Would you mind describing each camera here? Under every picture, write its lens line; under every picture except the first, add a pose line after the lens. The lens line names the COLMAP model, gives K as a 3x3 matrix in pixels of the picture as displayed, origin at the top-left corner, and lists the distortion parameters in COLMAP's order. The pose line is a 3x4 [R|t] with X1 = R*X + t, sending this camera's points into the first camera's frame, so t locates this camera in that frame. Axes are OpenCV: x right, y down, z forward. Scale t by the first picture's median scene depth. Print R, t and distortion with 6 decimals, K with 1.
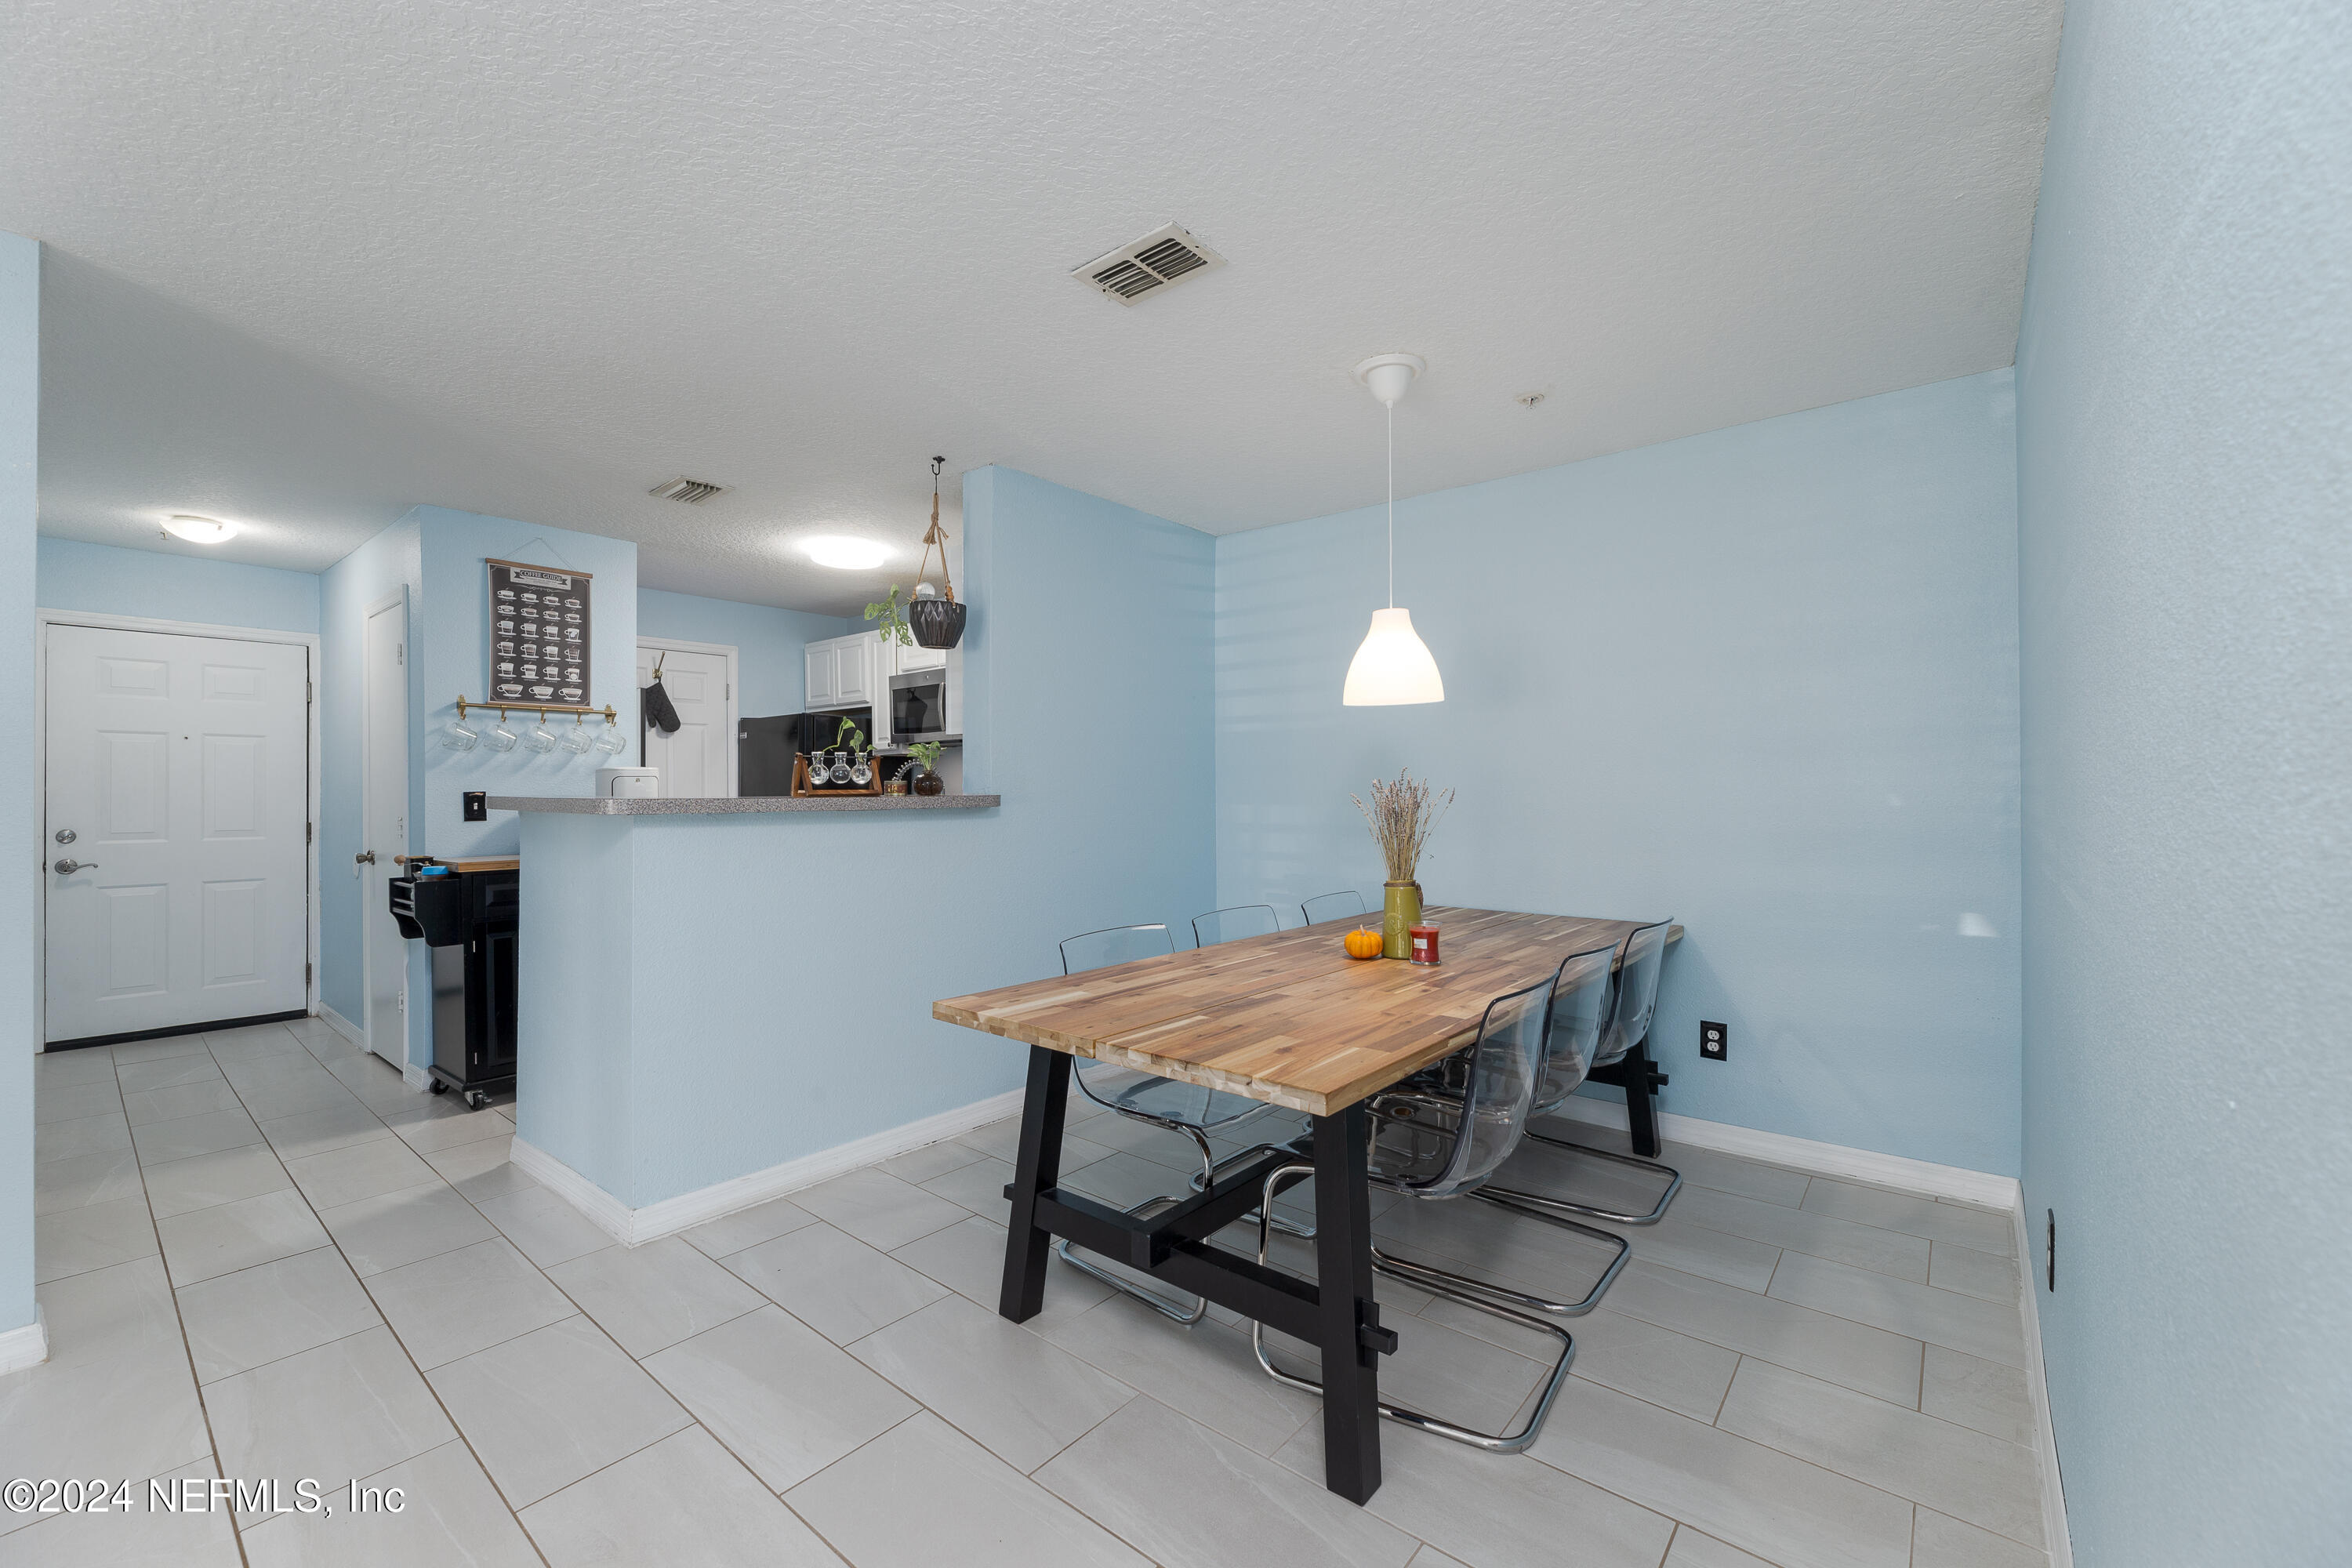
lens RADIAL K [[953.3, 0, 1177.5], [0, 953.3, 790.8], [0, 0, 1]] dist [0.000288, -0.000180]
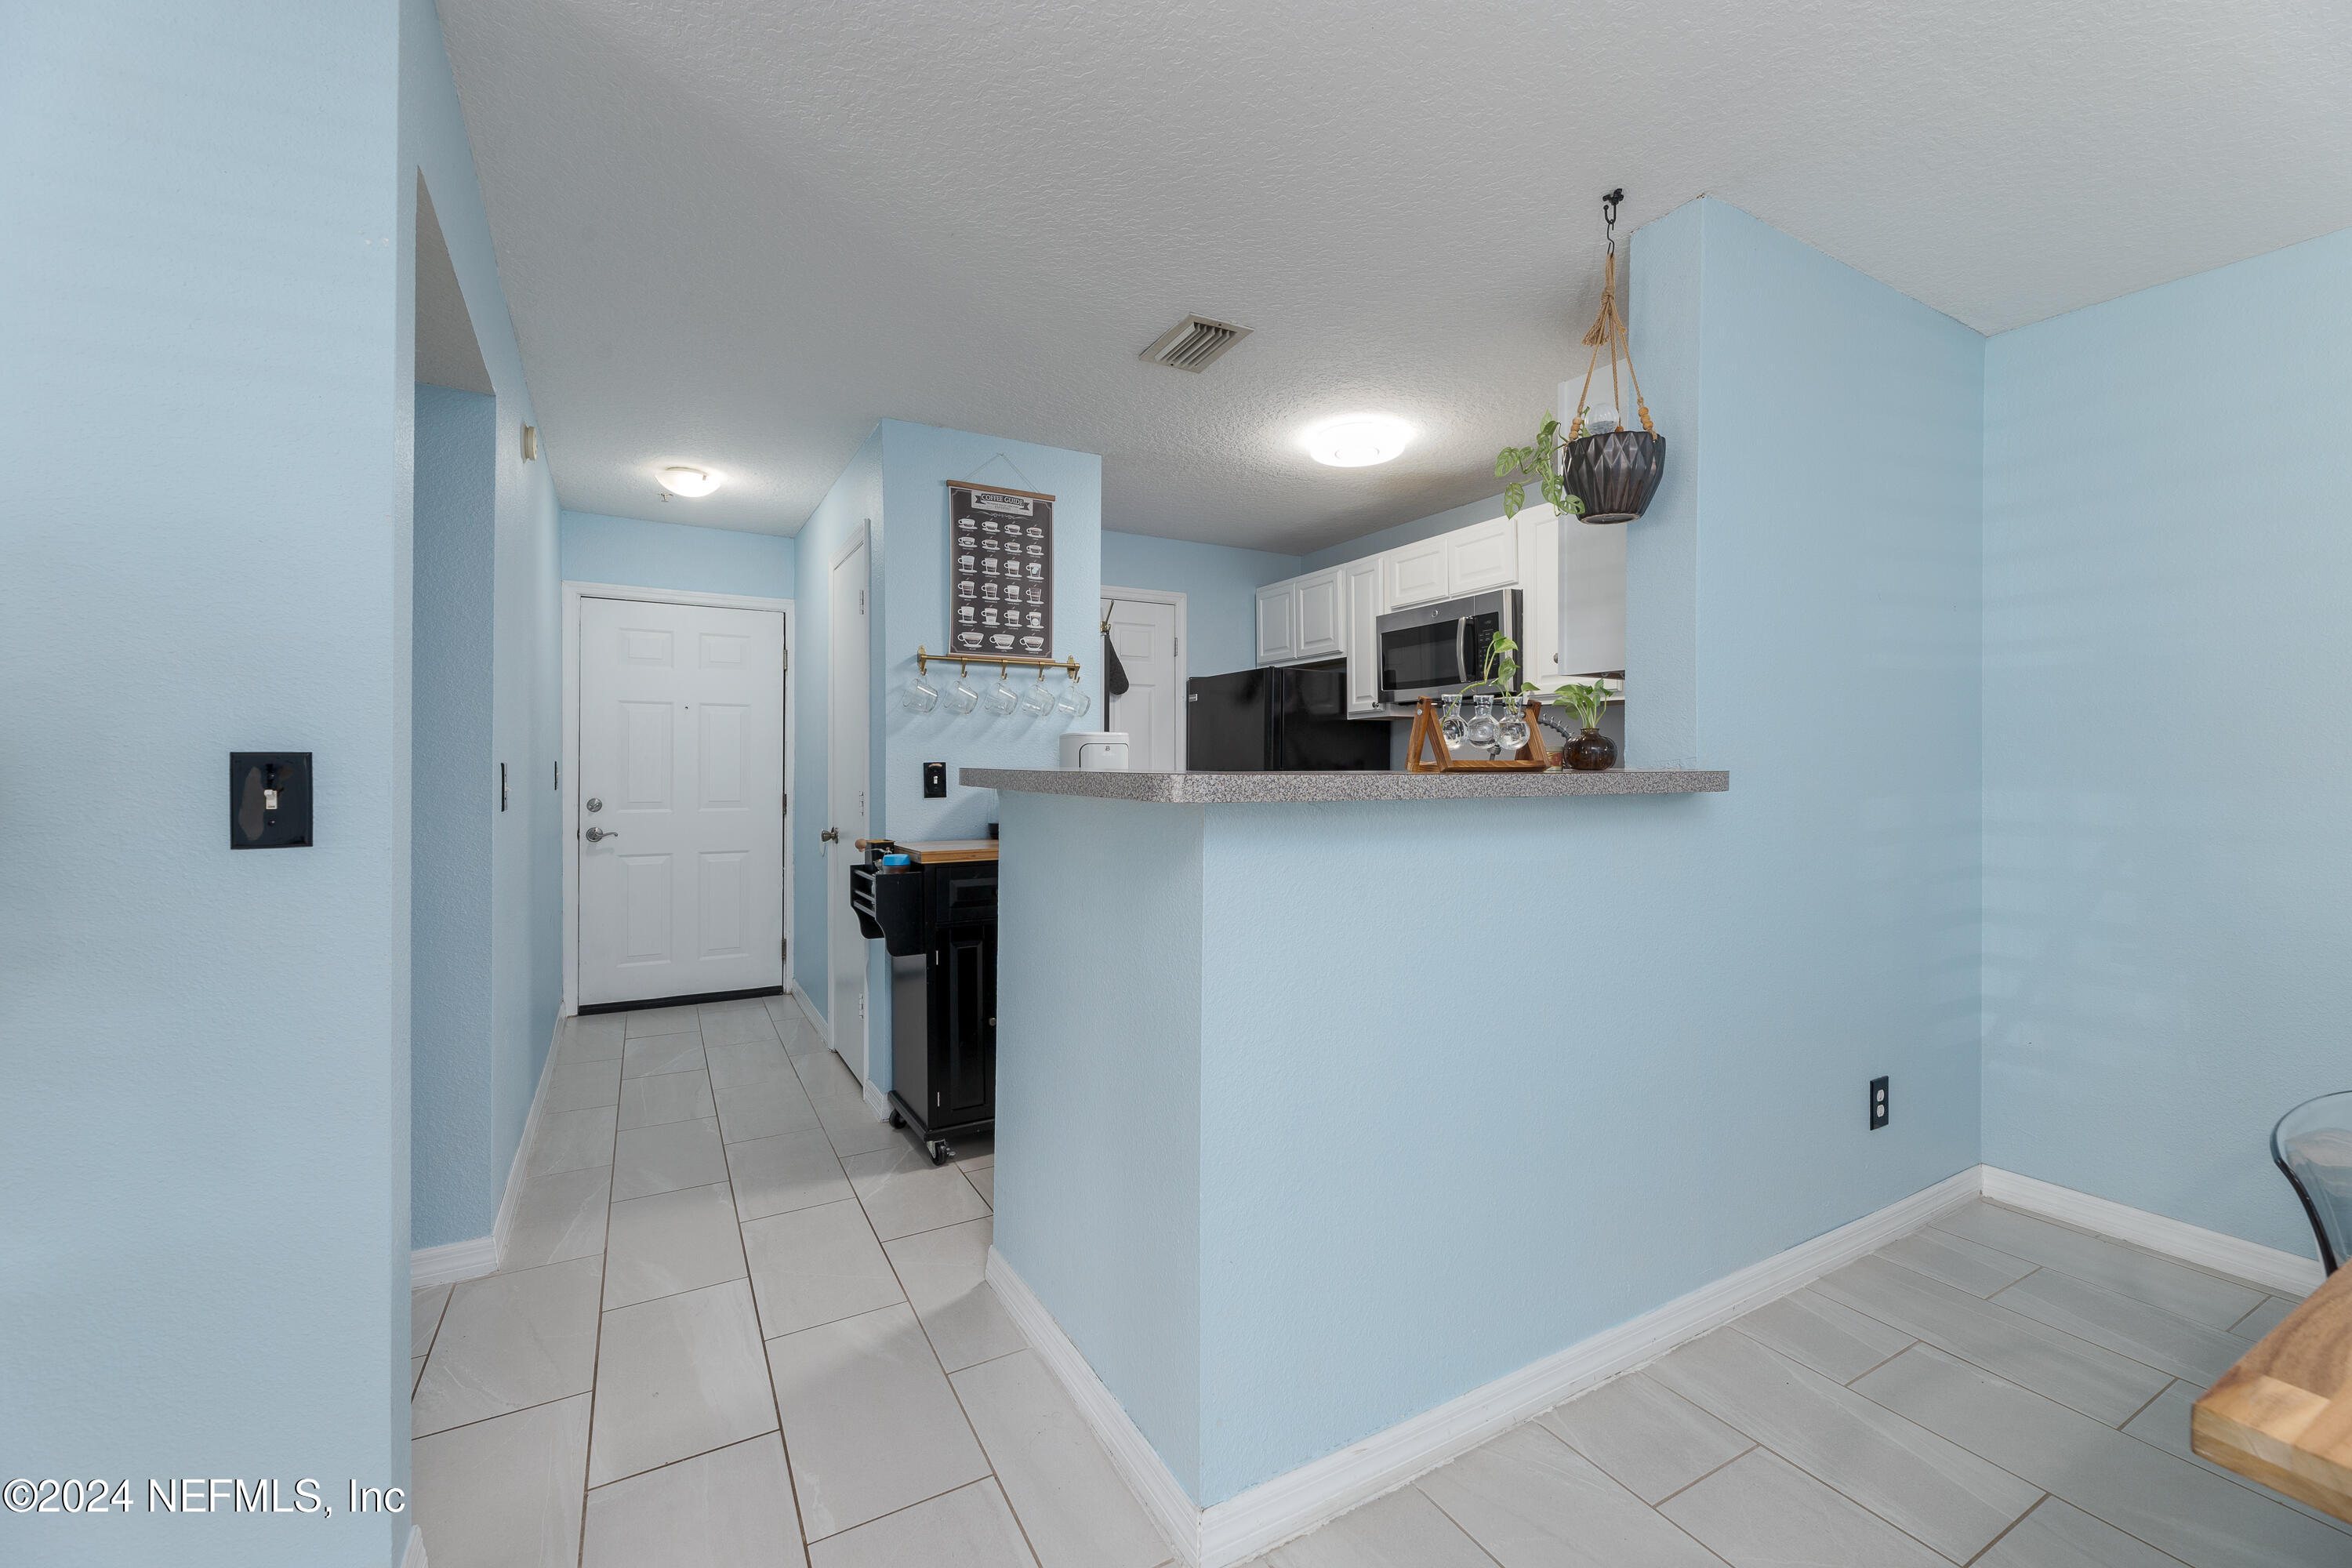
lens RADIAL K [[953.3, 0, 1175.1], [0, 953.3, 767.4], [0, 0, 1]] dist [0.000288, -0.000180]
pose [[0.933819, 0.005472, -0.357704, -0.268330], [-0.004856, 0.999985, 0.002621, 0.002386], [0.357713, -0.000711, 0.933831, 0.328362]]
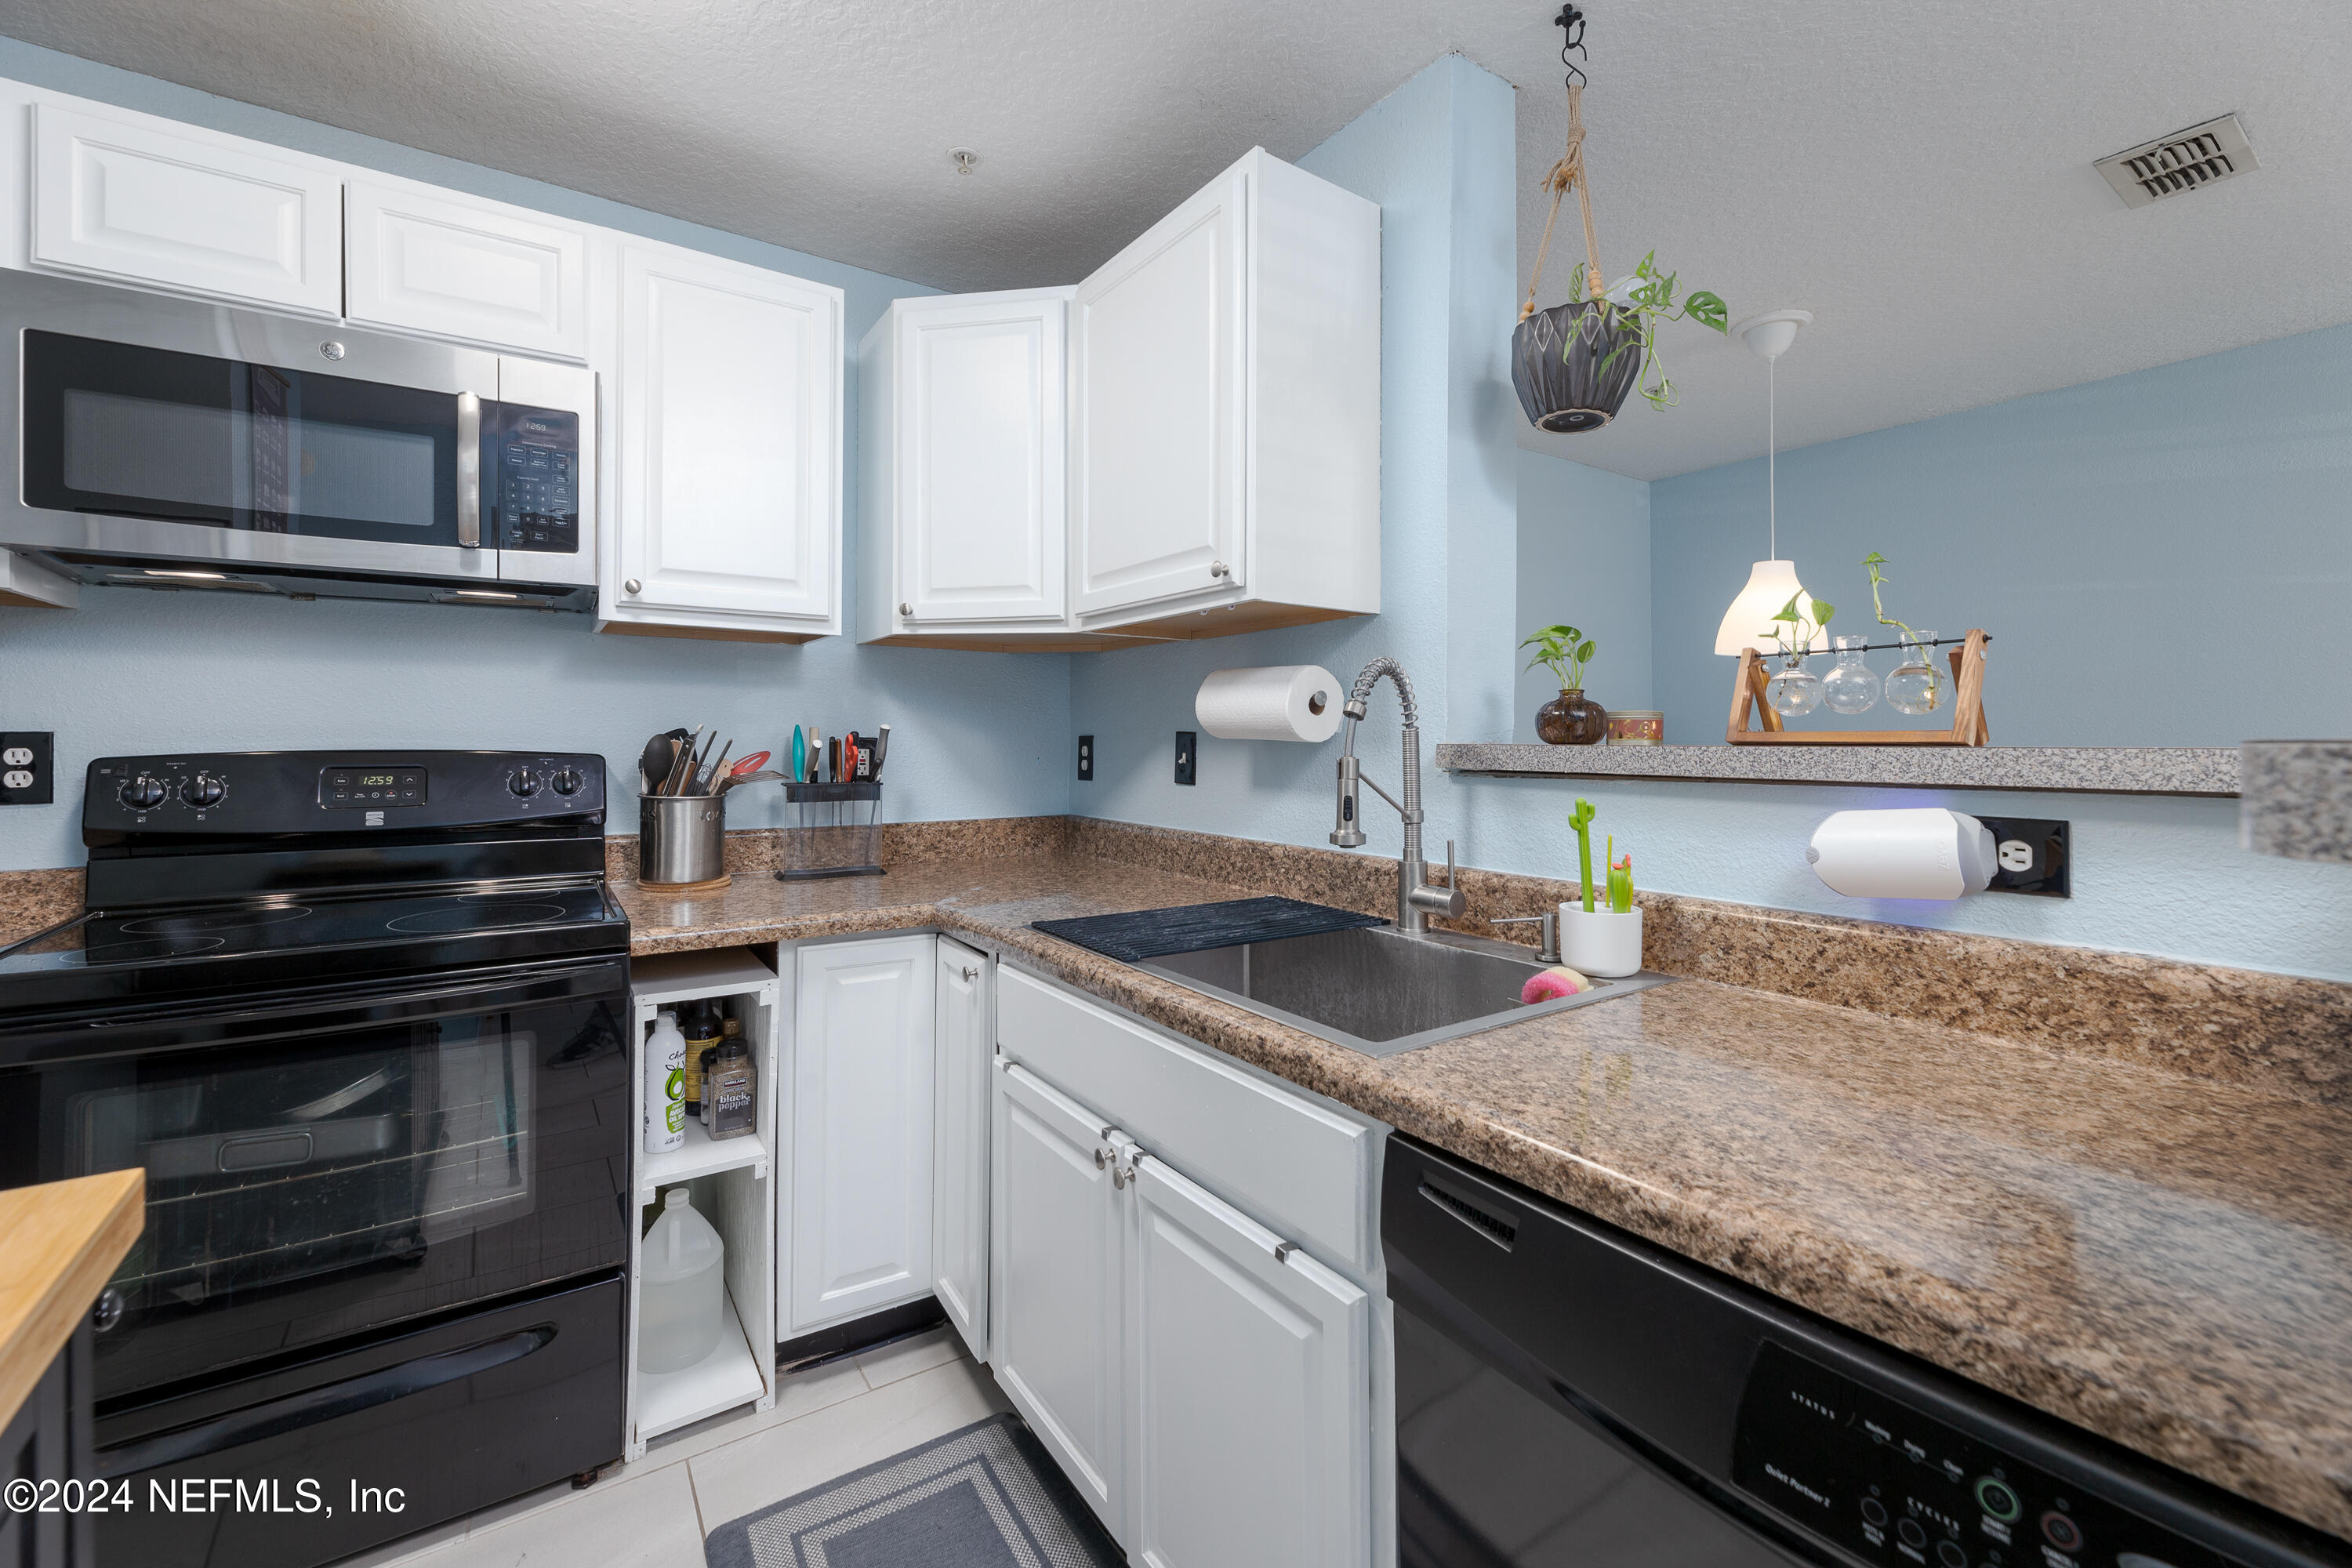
lens RADIAL K [[953.3, 0, 1173.7], [0, 953.3, 726.8], [0, 0, 1]] dist [0.000288, -0.000180]
pose [[0.279087, 0.018278, 0.960092, -0.679530], [0.001626, 0.999808, -0.019507, 0.004224], [-0.960264, 0.007006, 0.279004, 0.974693]]
